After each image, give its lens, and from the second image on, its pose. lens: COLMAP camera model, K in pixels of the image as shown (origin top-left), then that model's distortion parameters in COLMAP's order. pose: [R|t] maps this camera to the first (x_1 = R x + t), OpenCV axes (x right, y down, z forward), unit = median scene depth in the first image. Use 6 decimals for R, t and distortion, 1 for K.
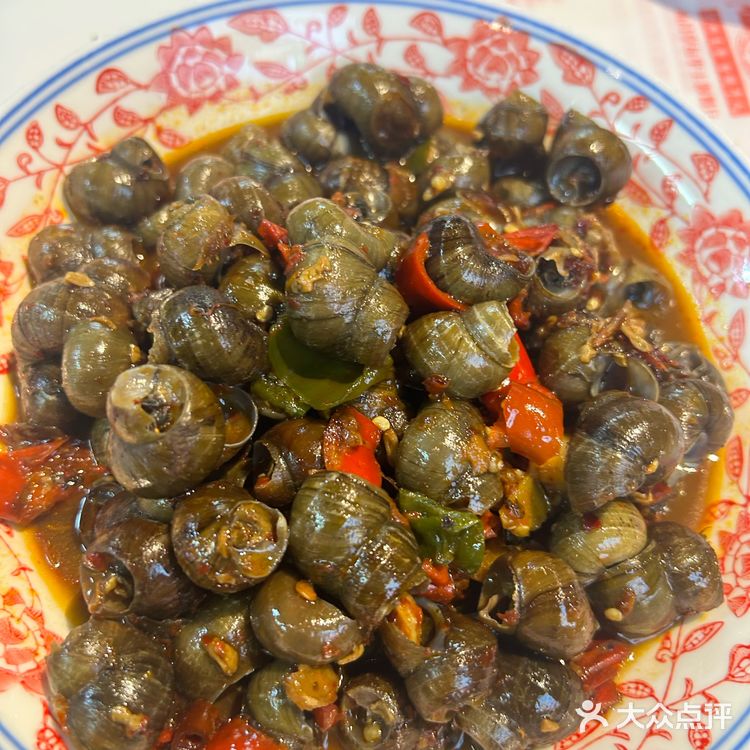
lens RADIAL K [[760.5, 0, 376.4], [0, 760.5, 373.7], [0, 0, 1]] dist [-0.013101, 0.000000]
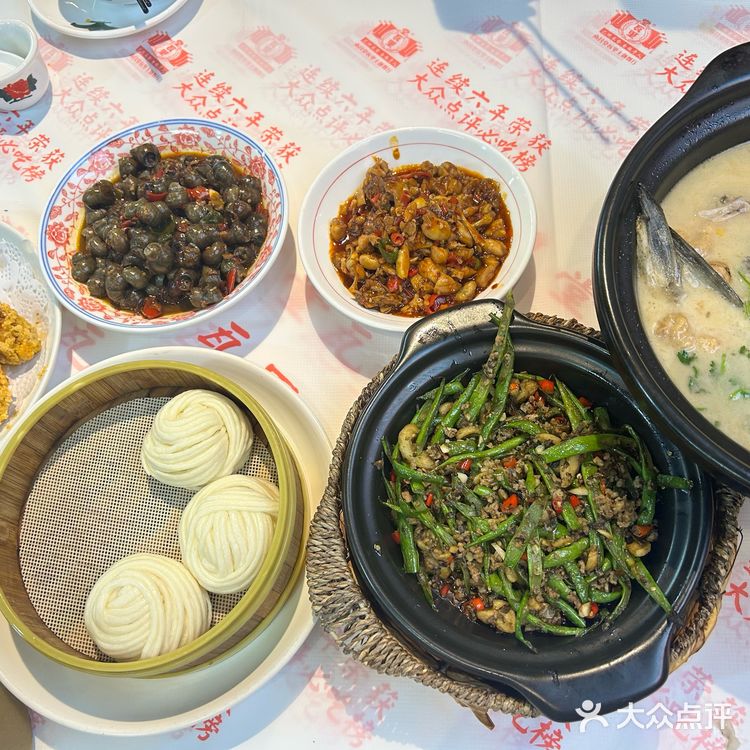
lens RADIAL K [[760.5, 0, 372.4], [0, 760.5, 377.0], [0, 0, 1]] dist [-0.013101, 0.000000]
pose [[0.423405, -0.867219, 0.262028, -1.063351], [0.863144, 0.474009, 0.174063, 0.490362], [-0.275154, 0.152469, 0.949233, -2.403254]]
